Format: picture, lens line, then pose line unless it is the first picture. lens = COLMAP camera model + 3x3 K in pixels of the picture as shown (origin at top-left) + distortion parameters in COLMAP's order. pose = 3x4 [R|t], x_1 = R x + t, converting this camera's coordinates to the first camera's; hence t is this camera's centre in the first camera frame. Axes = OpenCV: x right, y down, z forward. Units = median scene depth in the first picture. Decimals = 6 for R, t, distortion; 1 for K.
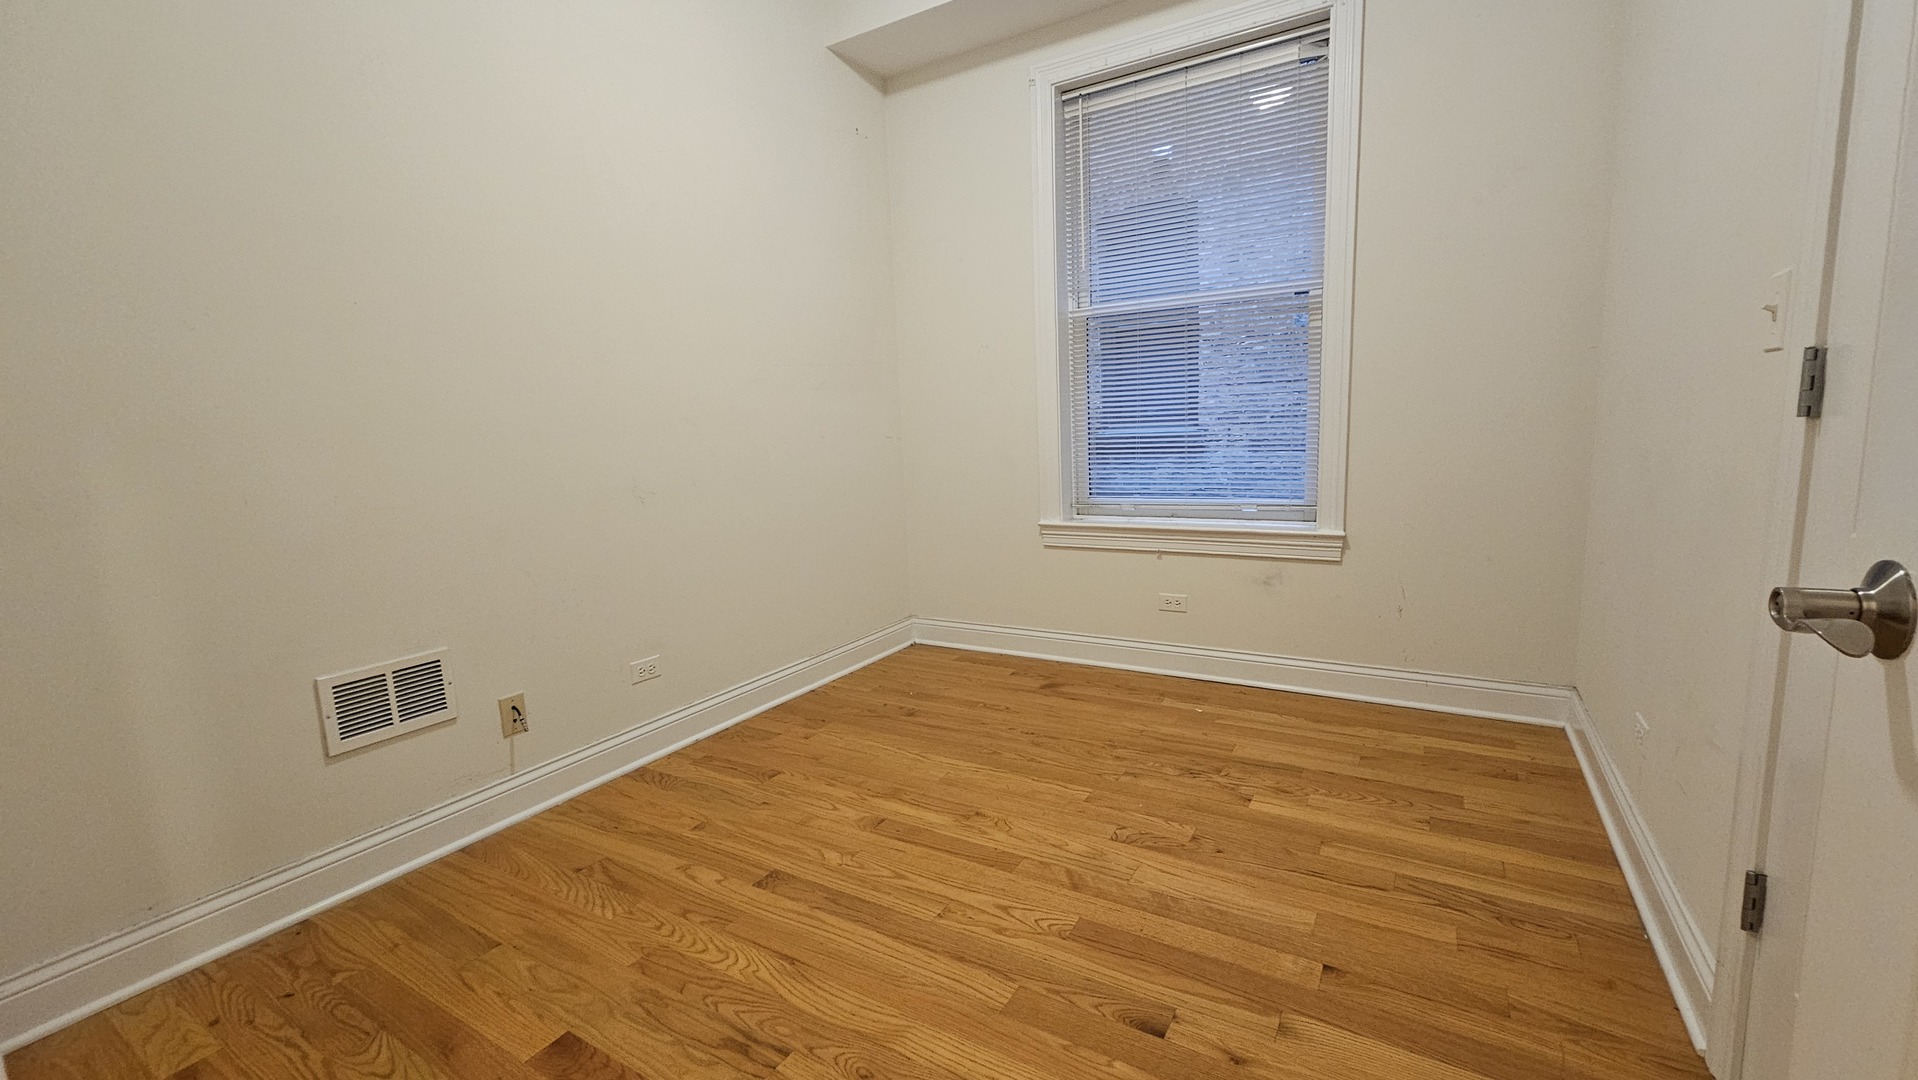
lens RADIAL K [[823.8, 0, 898.4], [0, 823.8, 573.9], [0, 0, 1]] dist [-0.000814, -0.000109]
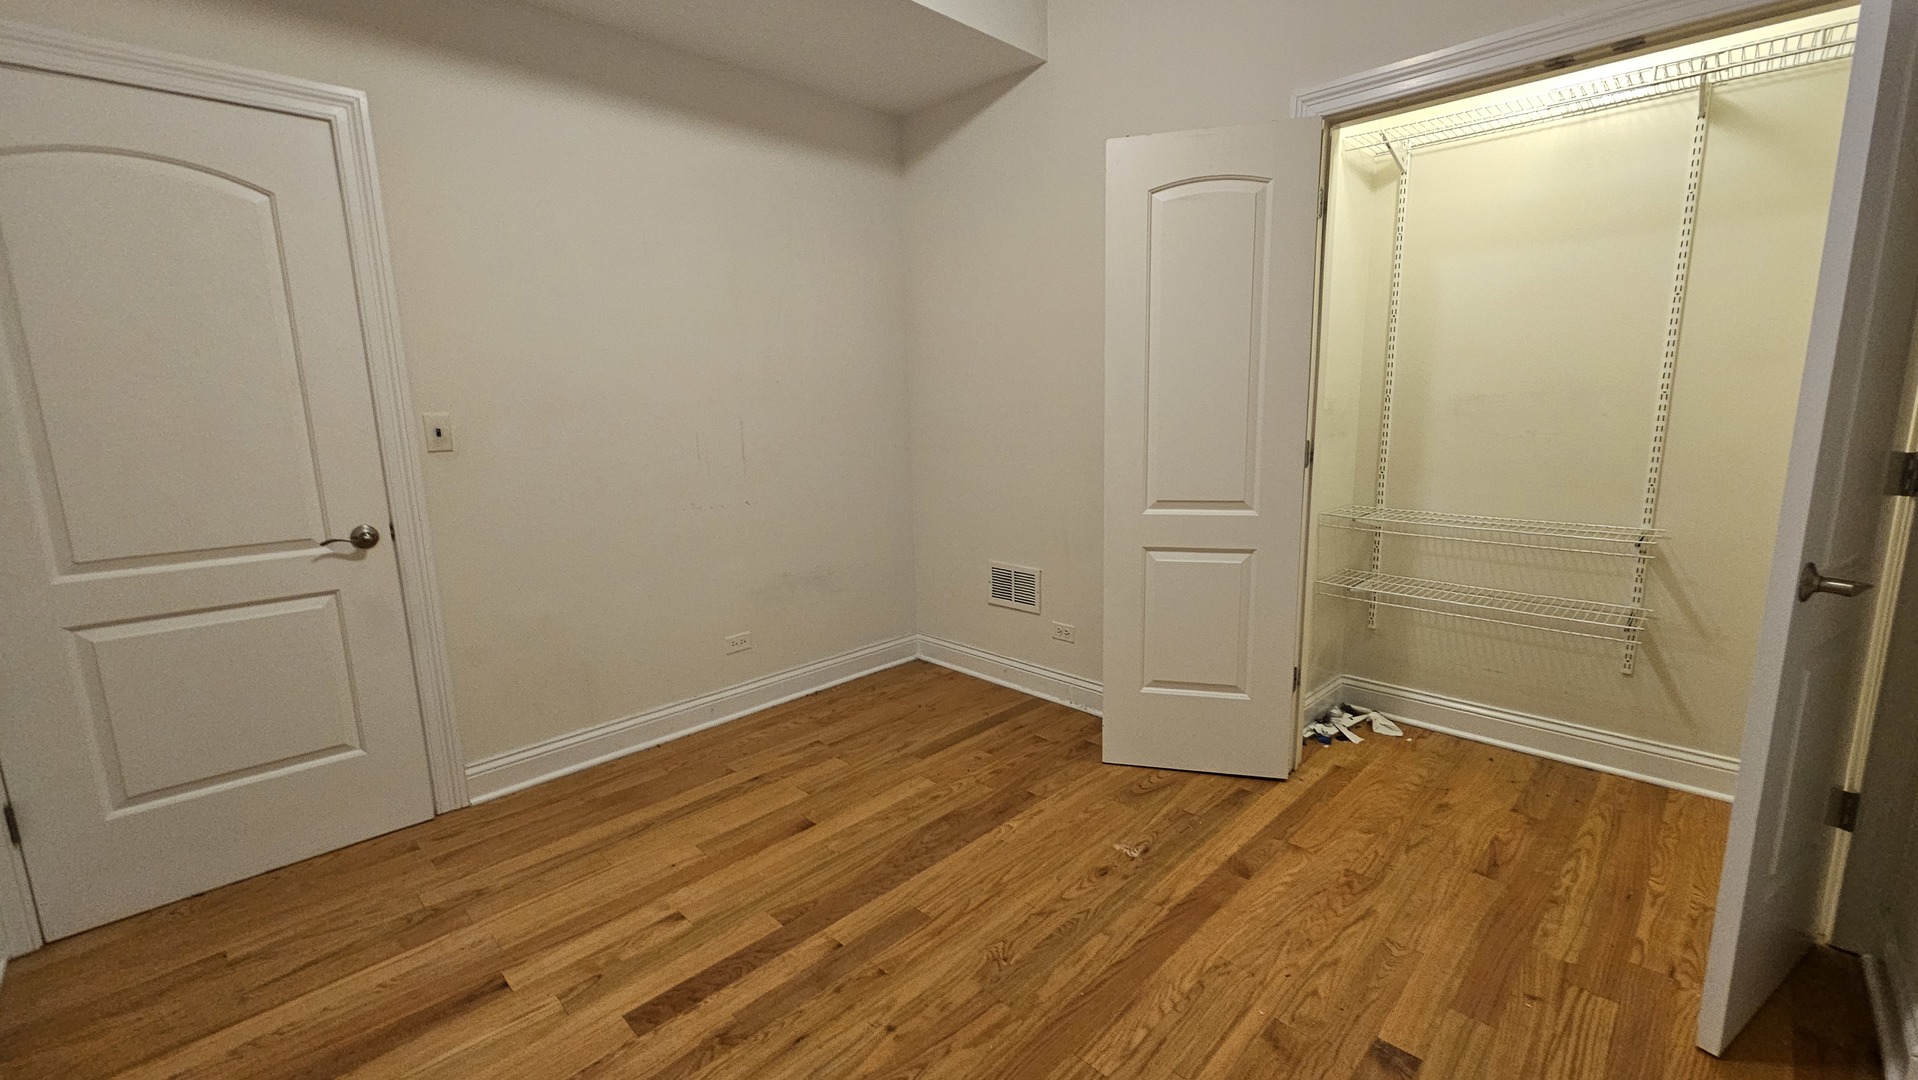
lens RADIAL K [[786.7, 0, 957.5], [0, 786.7, 539.9], [0, 0, 1]] dist [-0.002734, -0.000189]
pose [[-0.207453, 0.221260, -0.952894, 0.954409], [-0.138136, 0.957699, 0.252449, -0.337456], [0.968443, 0.184000, -0.168114, 1.099170]]
